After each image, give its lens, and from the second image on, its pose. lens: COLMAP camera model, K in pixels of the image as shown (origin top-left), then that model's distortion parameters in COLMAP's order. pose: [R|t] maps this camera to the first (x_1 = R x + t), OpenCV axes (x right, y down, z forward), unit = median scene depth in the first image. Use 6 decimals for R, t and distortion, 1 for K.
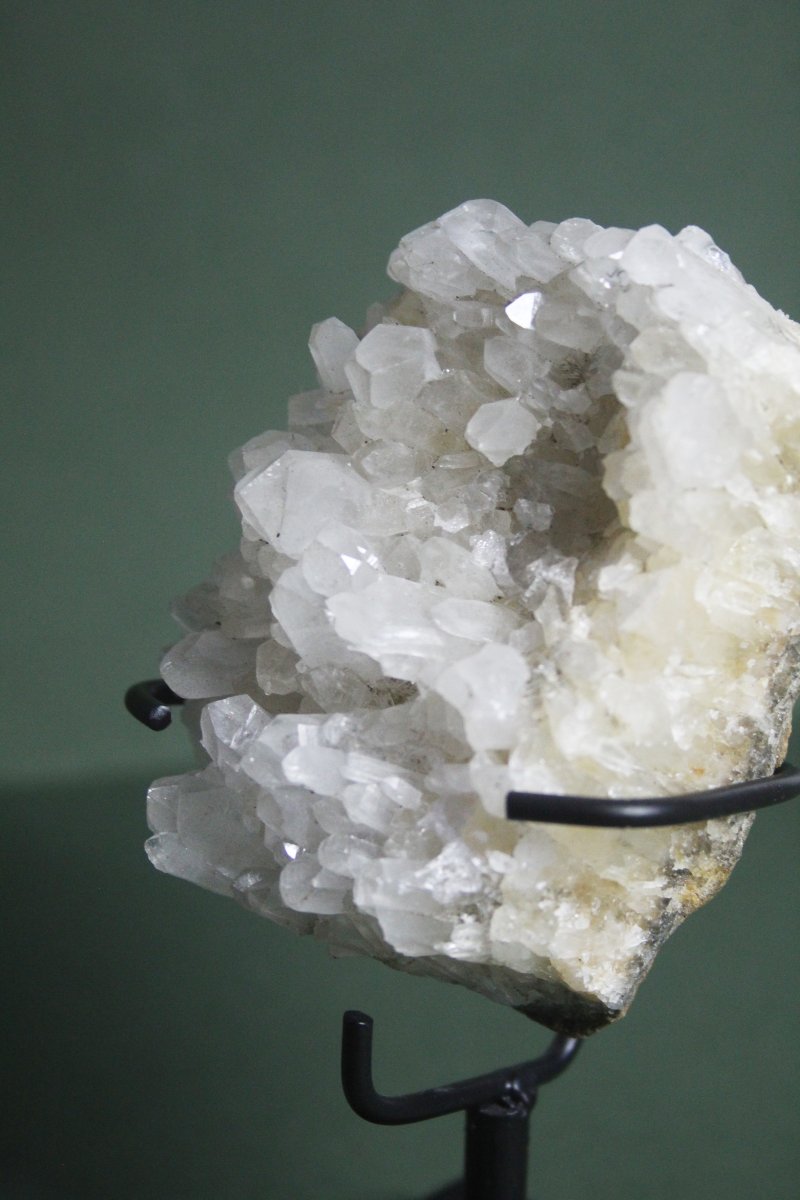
lens RADIAL K [[2819.5, 0, 403.3], [0, 2819.5, 593.9], [0, 0, 1]] dist [0.014102, 0.000000]
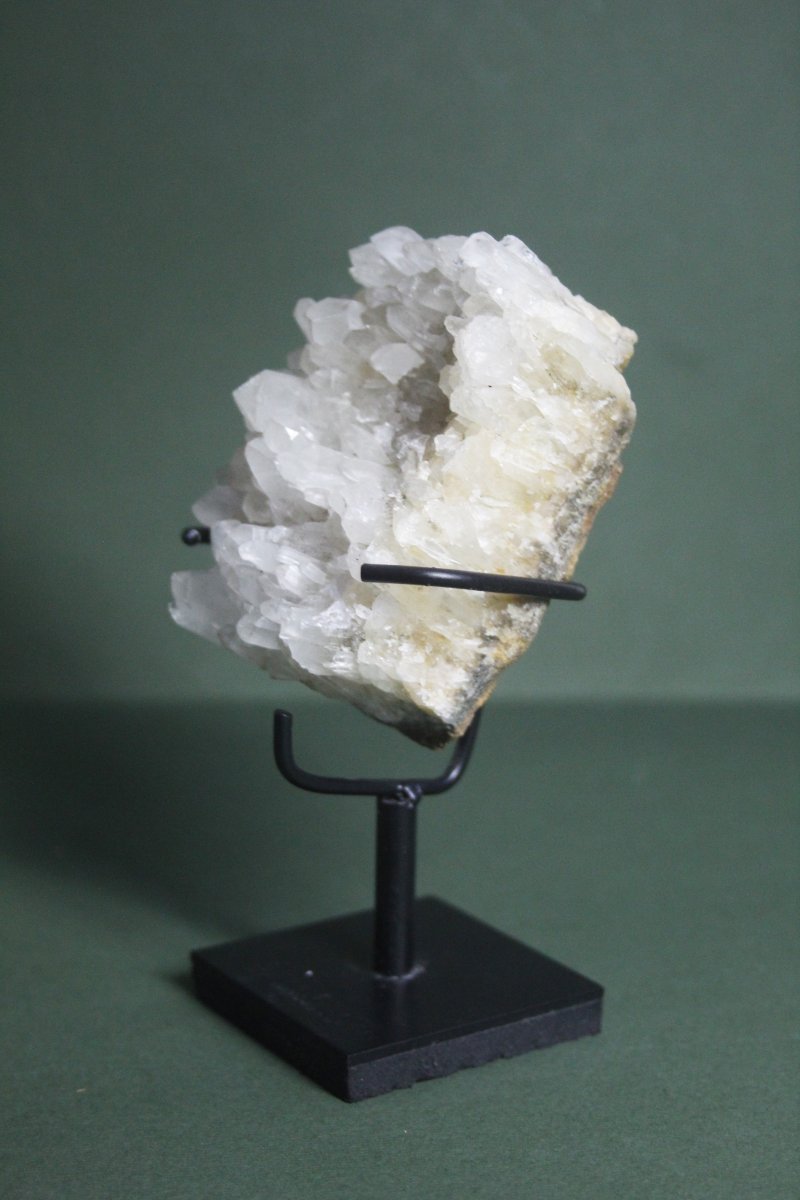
lens RADIAL K [[2469.8, 0, 395.1], [0, 2469.8, 603.9], [0, 0, 1]] dist [-0.004386, 0.000000]
pose [[0.975525, 0.034312, -0.217196, 0.353075], [-0.058243, 0.992791, -0.104755, 0.232913], [0.212036, 0.114841, 0.970491, -0.370515]]
